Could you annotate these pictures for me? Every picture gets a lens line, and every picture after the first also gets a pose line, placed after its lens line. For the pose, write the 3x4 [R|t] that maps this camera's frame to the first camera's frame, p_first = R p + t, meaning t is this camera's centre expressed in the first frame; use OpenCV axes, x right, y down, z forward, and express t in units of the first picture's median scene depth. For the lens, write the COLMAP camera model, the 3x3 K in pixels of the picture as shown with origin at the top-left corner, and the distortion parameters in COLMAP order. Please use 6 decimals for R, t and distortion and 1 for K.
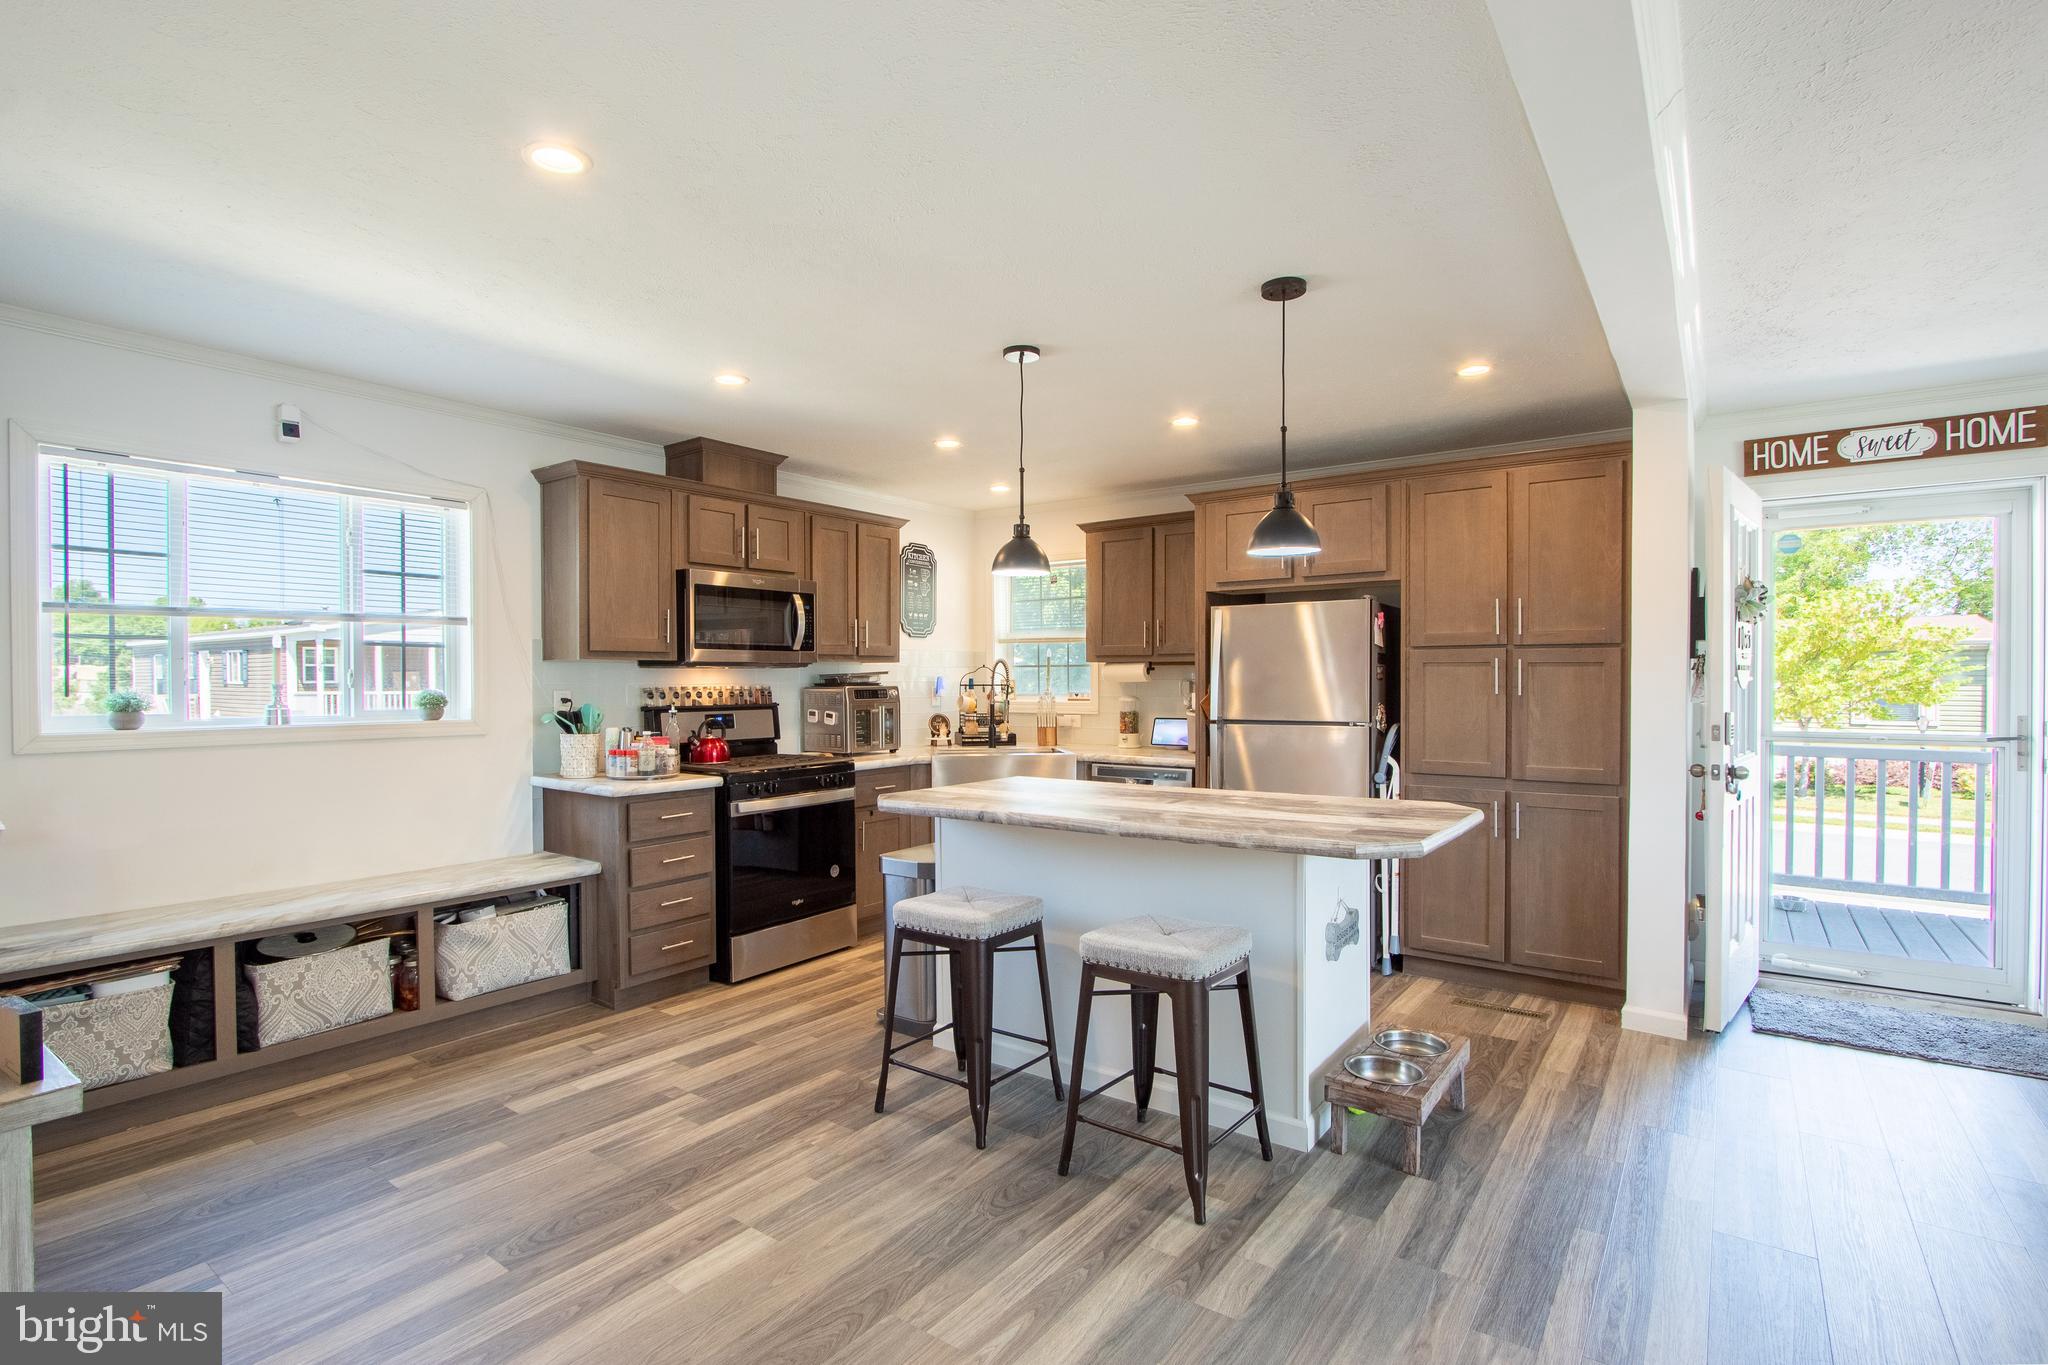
lens RADIAL K [[975.8, 0, 1012.2], [0, 975.8, 687.6], [0, 0, 1]] dist [-0.015890, 0.001575]
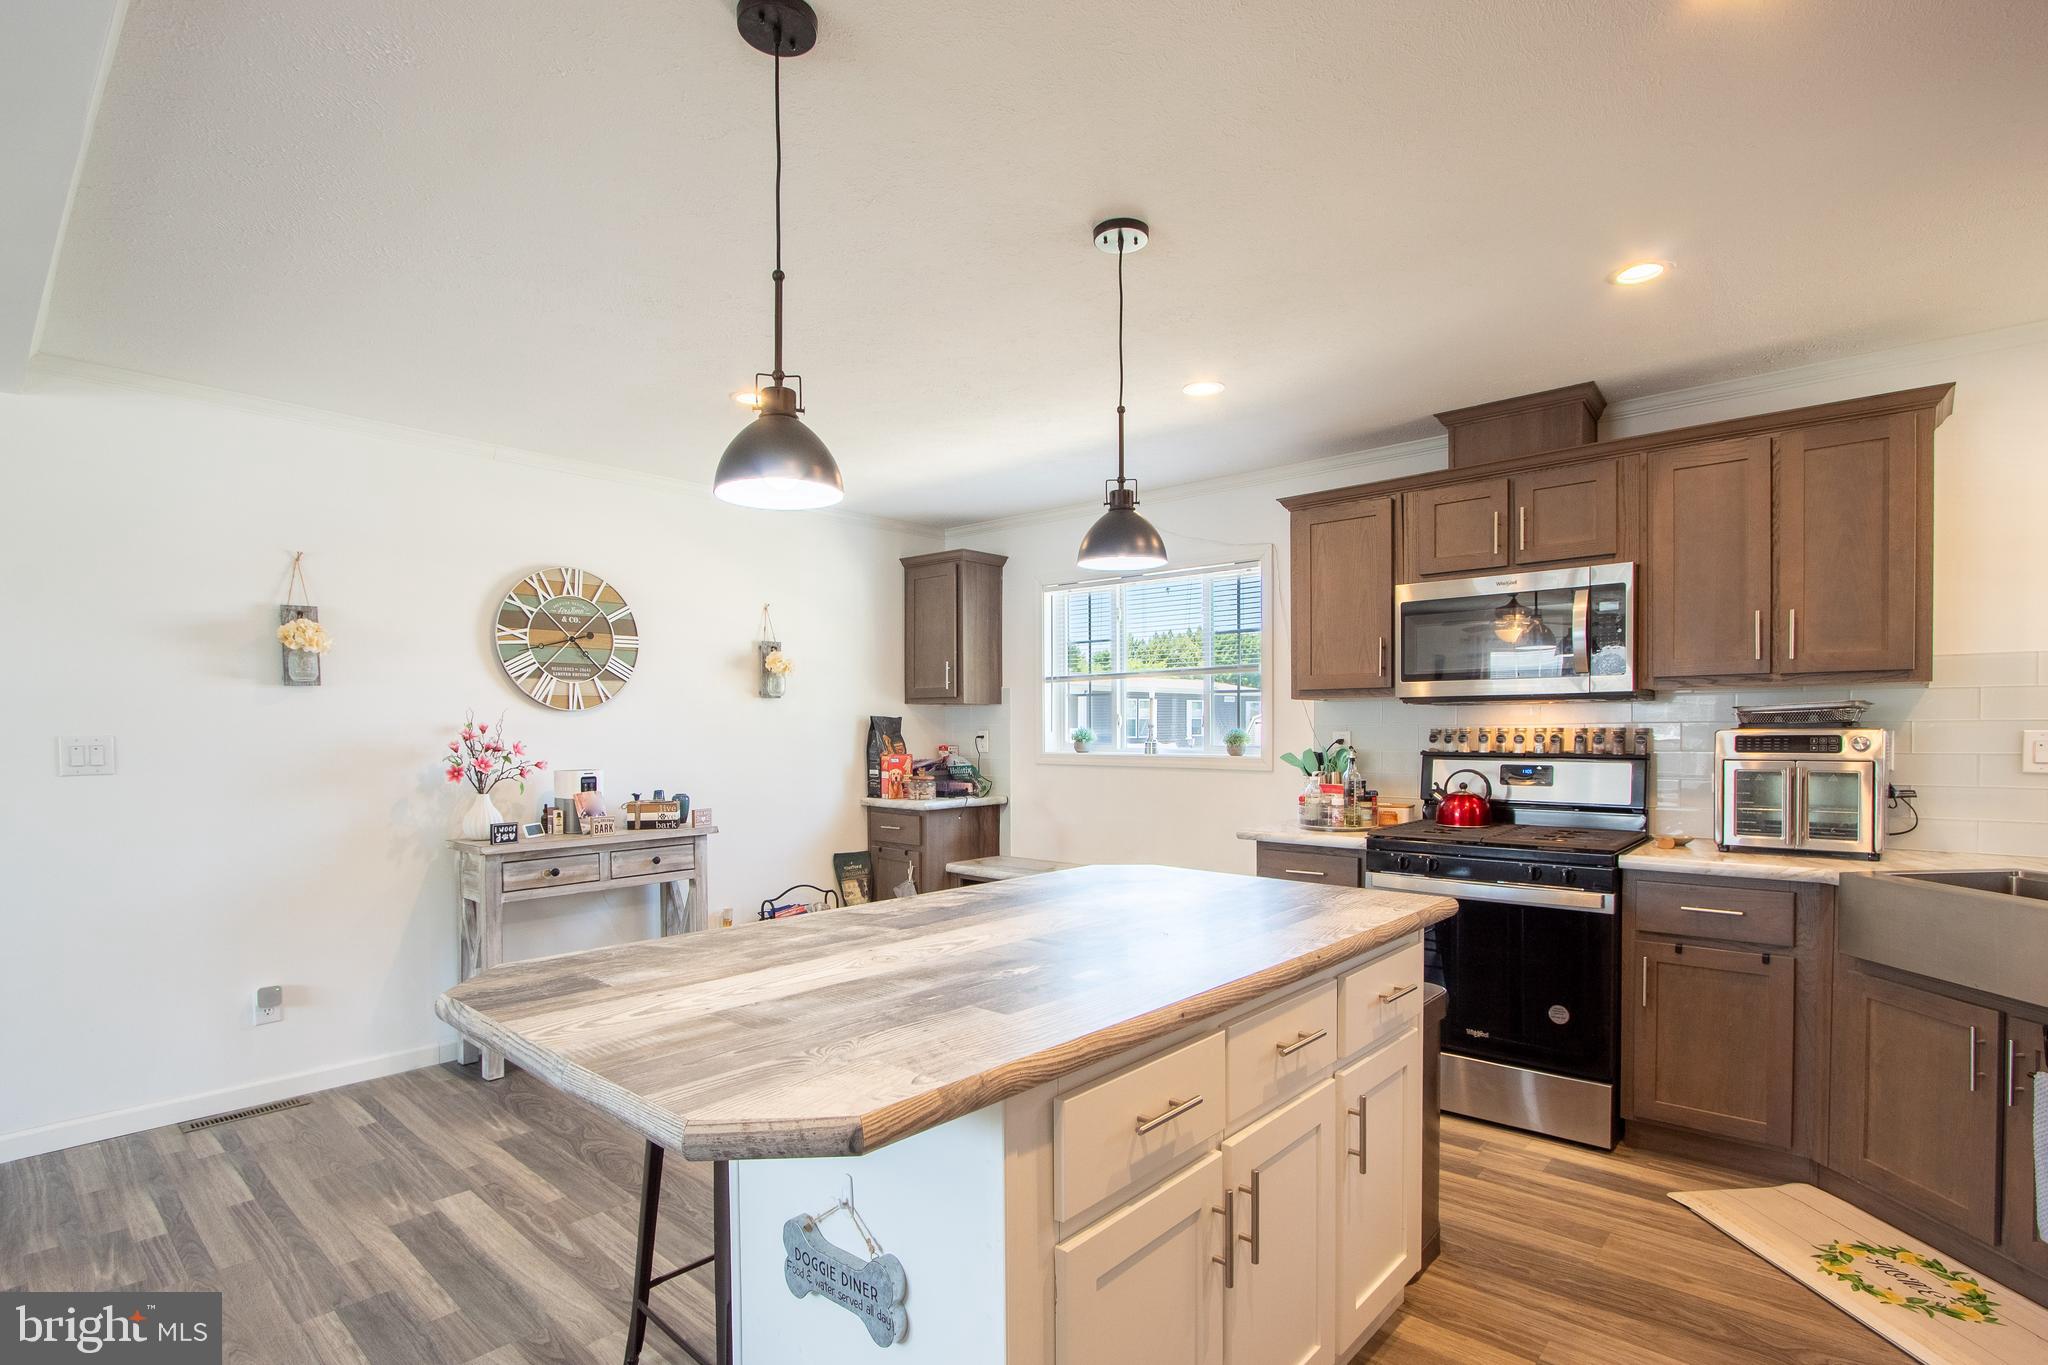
lens RADIAL K [[980.2, 0, 1013.5], [0, 980.2, 745.8], [0, 0, 1]] dist [-0.014977, -0.000151]
pose [[-0.096136, 0.024330, -0.995071, 0.558323], [-0.000477, 0.999700, 0.024489, -0.006253], [0.995368, 0.002828, -0.096096, 0.802115]]
